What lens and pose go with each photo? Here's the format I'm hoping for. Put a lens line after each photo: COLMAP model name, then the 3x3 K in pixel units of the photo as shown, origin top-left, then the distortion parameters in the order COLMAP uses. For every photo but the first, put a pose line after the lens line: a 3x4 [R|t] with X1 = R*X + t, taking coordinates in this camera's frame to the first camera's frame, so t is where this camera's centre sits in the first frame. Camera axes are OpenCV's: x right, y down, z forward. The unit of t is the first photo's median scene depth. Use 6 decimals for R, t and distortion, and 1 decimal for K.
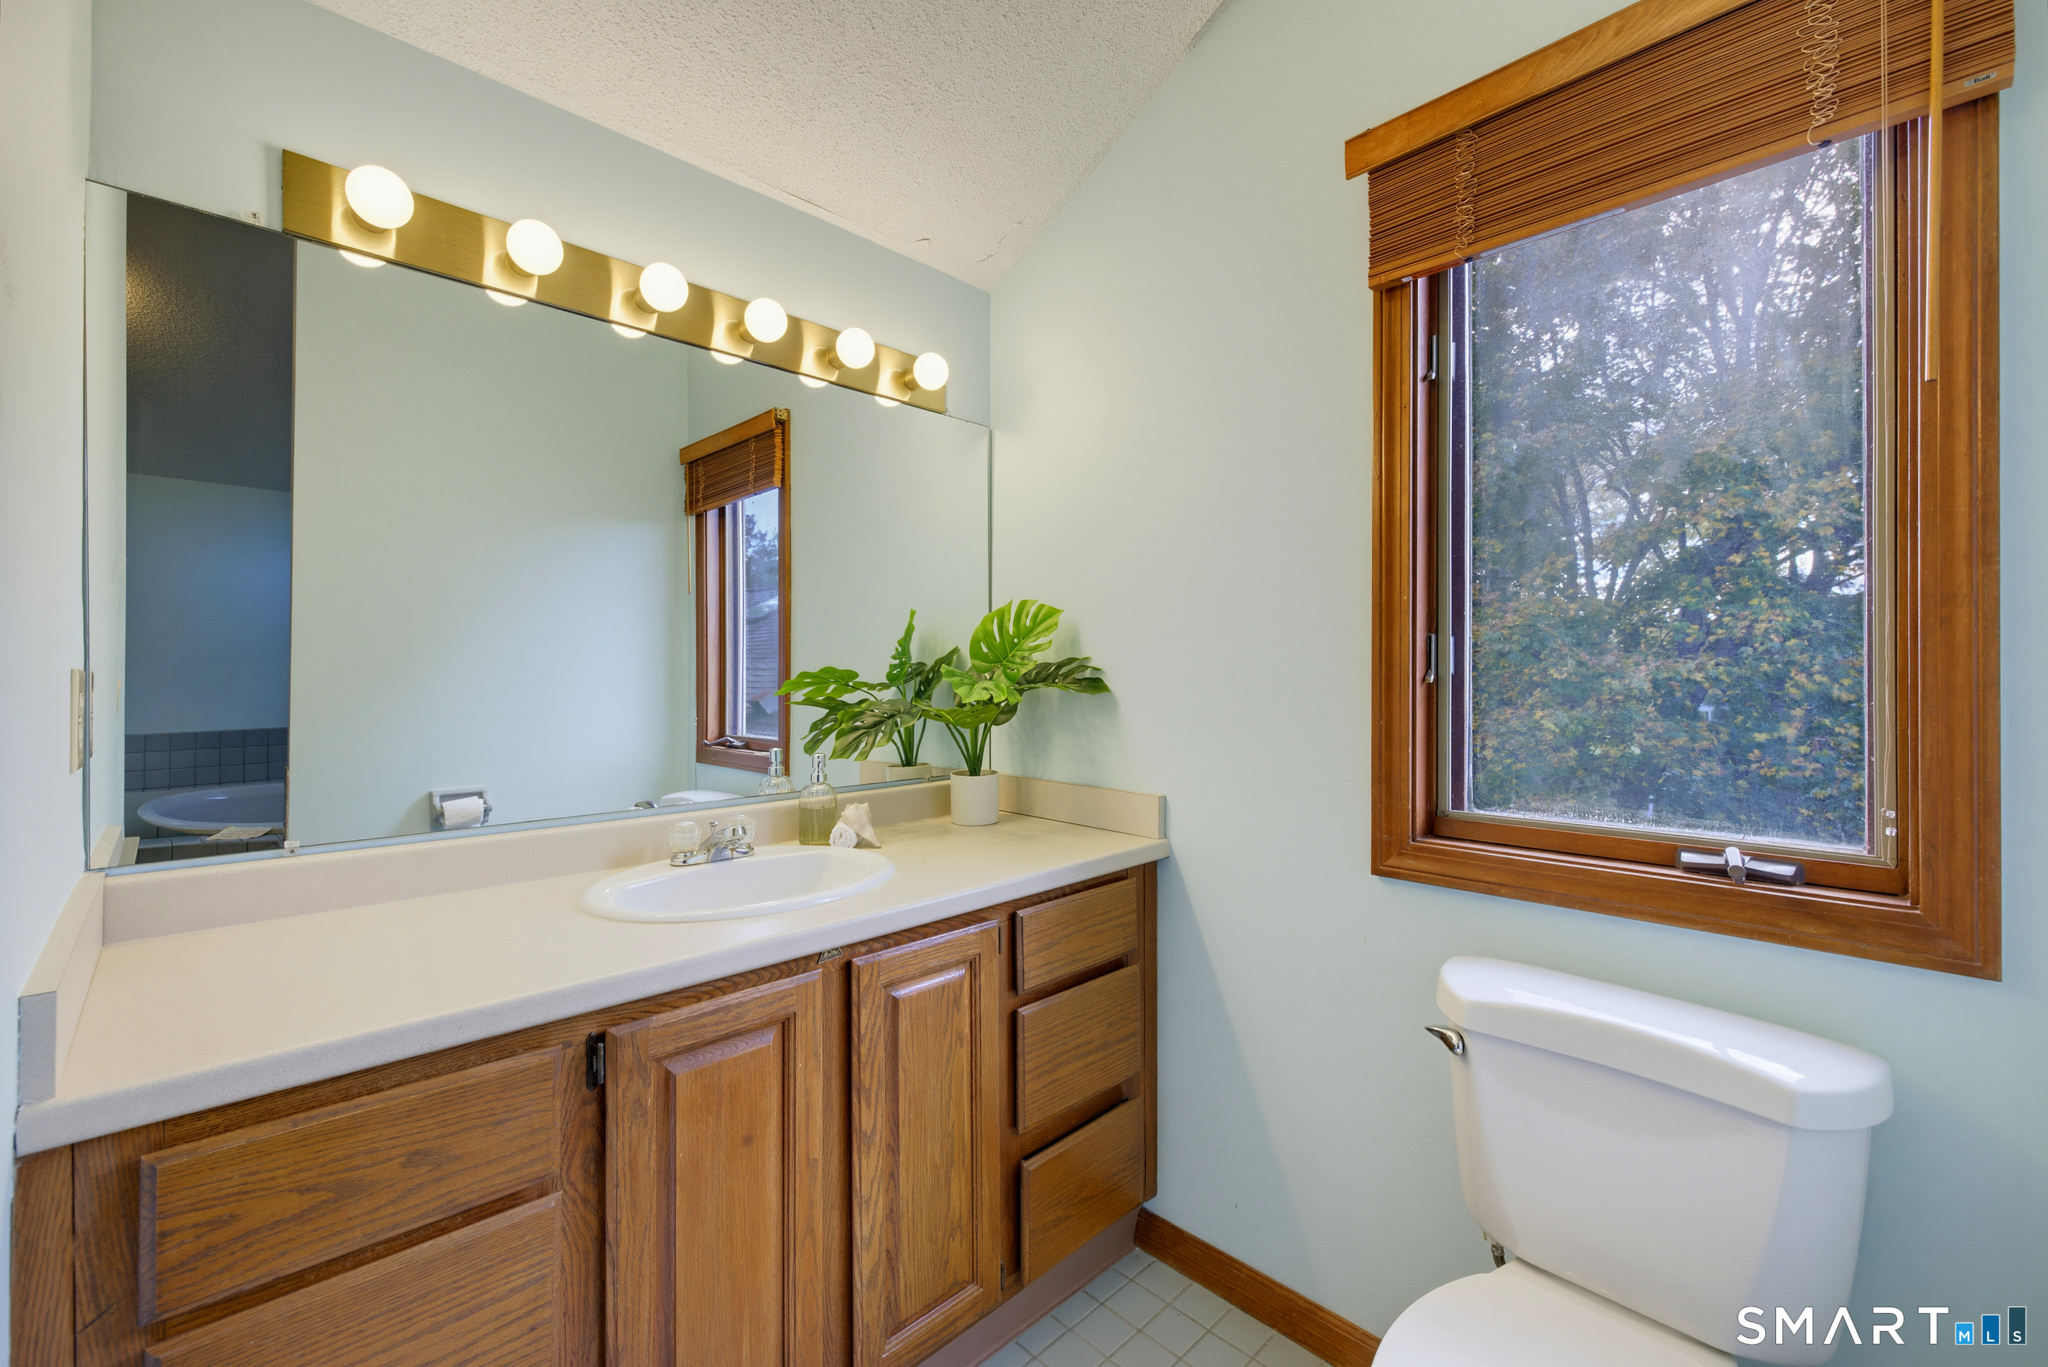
lens RADIAL K [[839.0, 0, 1003.8], [0, 839.0, 675.3], [0, 0, 1]] dist [0.001080, -0.001794]
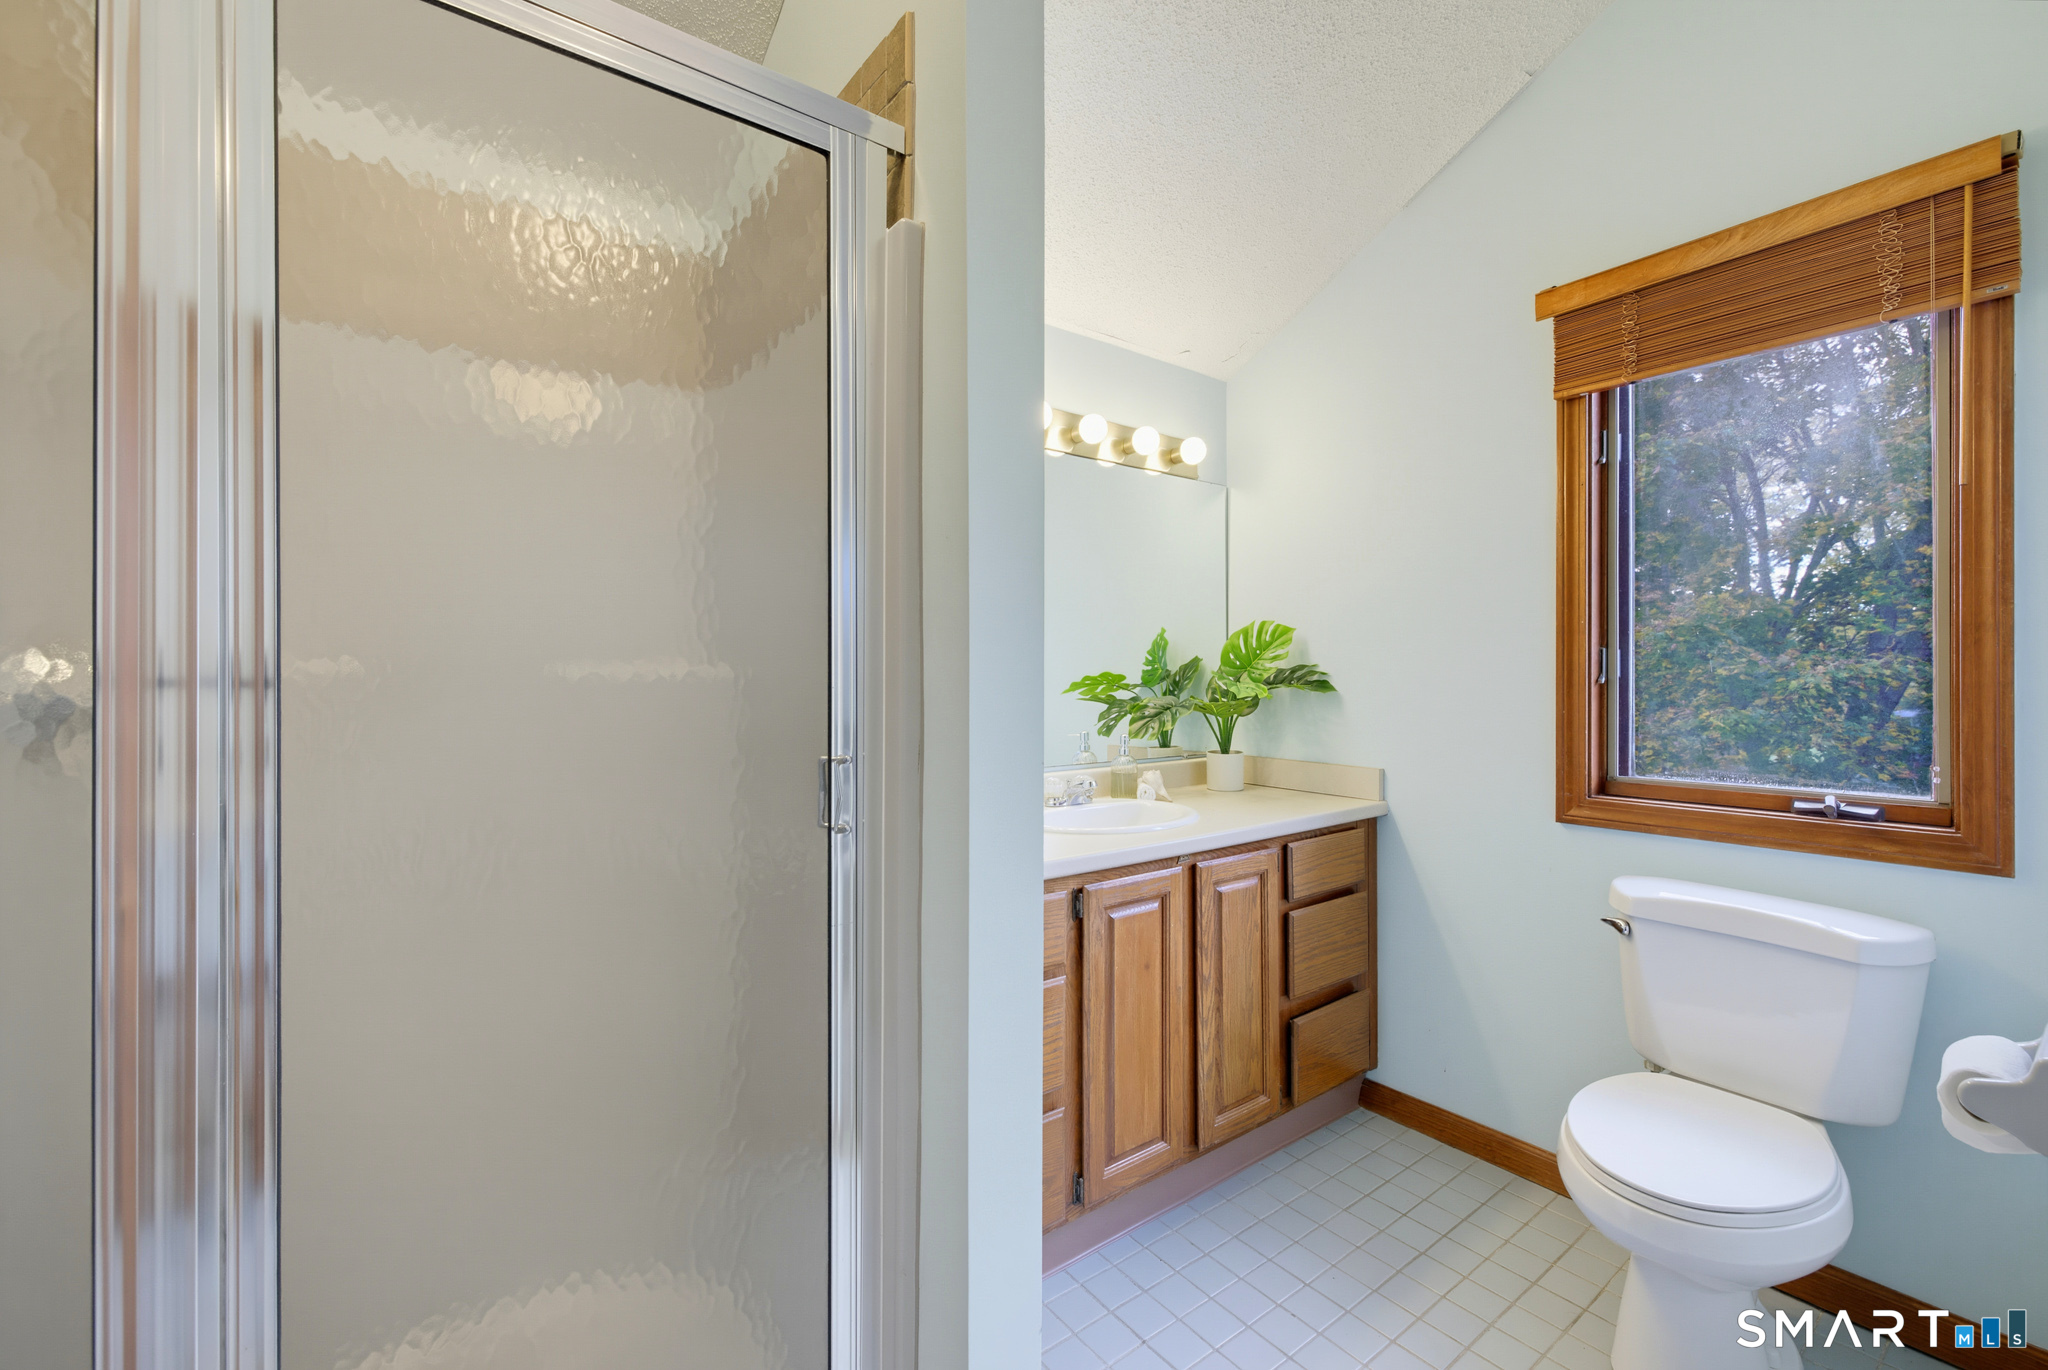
lens RADIAL K [[839.0, 0, 1005.1], [0, 839.0, 678.2], [0, 0, 1]] dist [0.001080, -0.001794]
pose [[0.991537, -0.001334, -0.129817, -0.306694], [0.001342, 0.999999, -0.000030, -0.000666], [0.129817, -0.000145, 0.991538, -0.531853]]
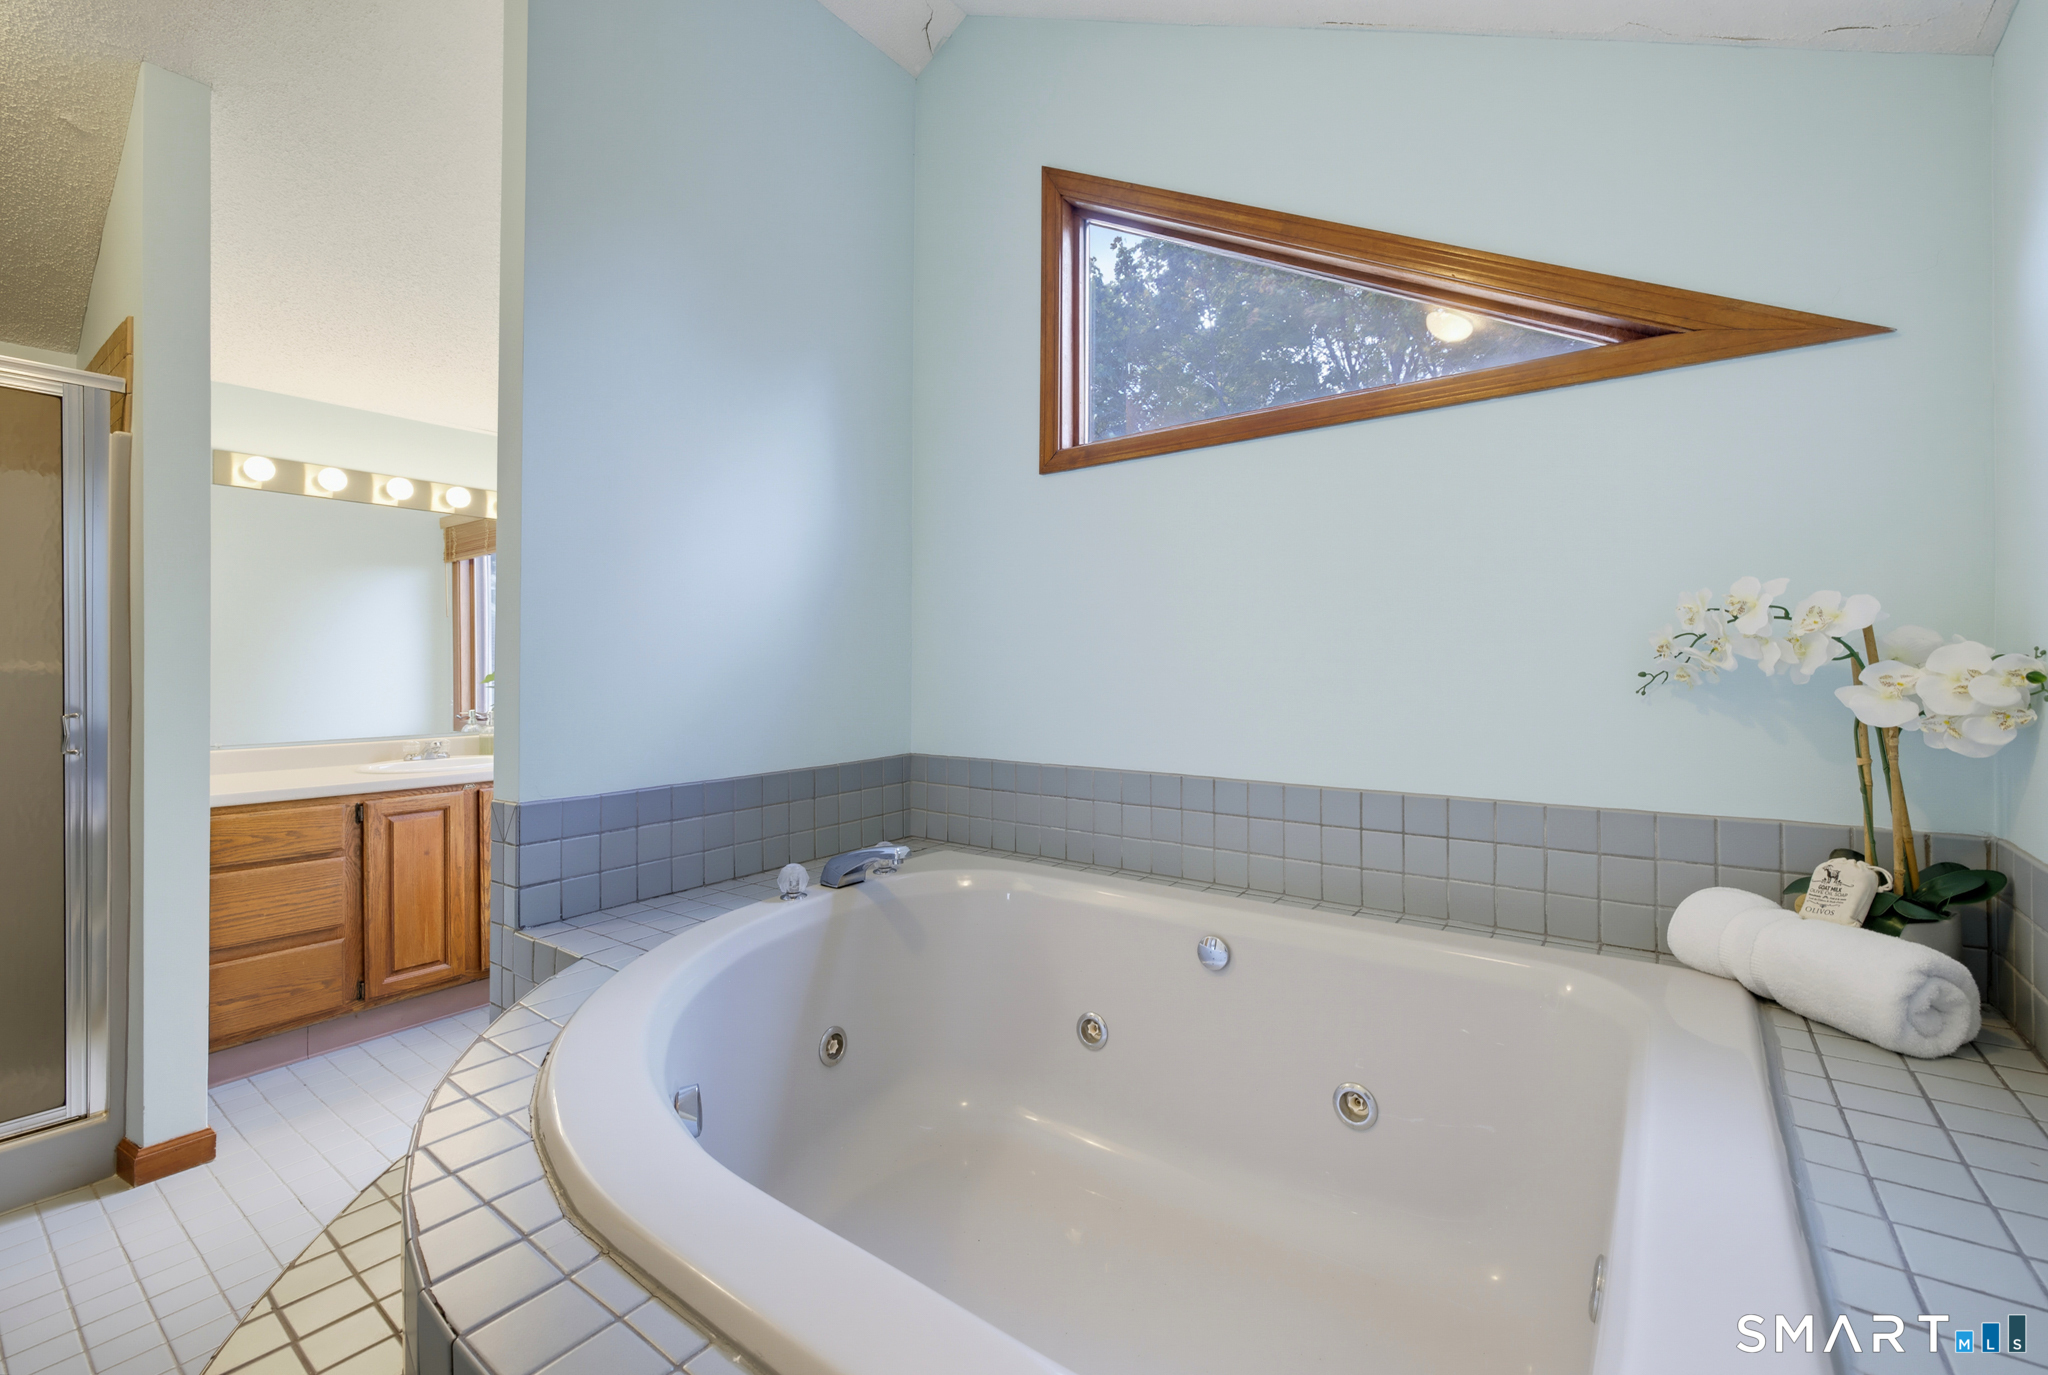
lens RADIAL K [[857.9, 0, 1010.3], [0, 857.9, 669.9], [0, 0, 1]] dist [0.007800, -0.000695]
pose [[0.986951, -0.003334, 0.160984, 0.870936], [0.002917, 0.999992, 0.002826, -0.009217], [-0.160992, -0.002319, 0.986953, -1.591768]]
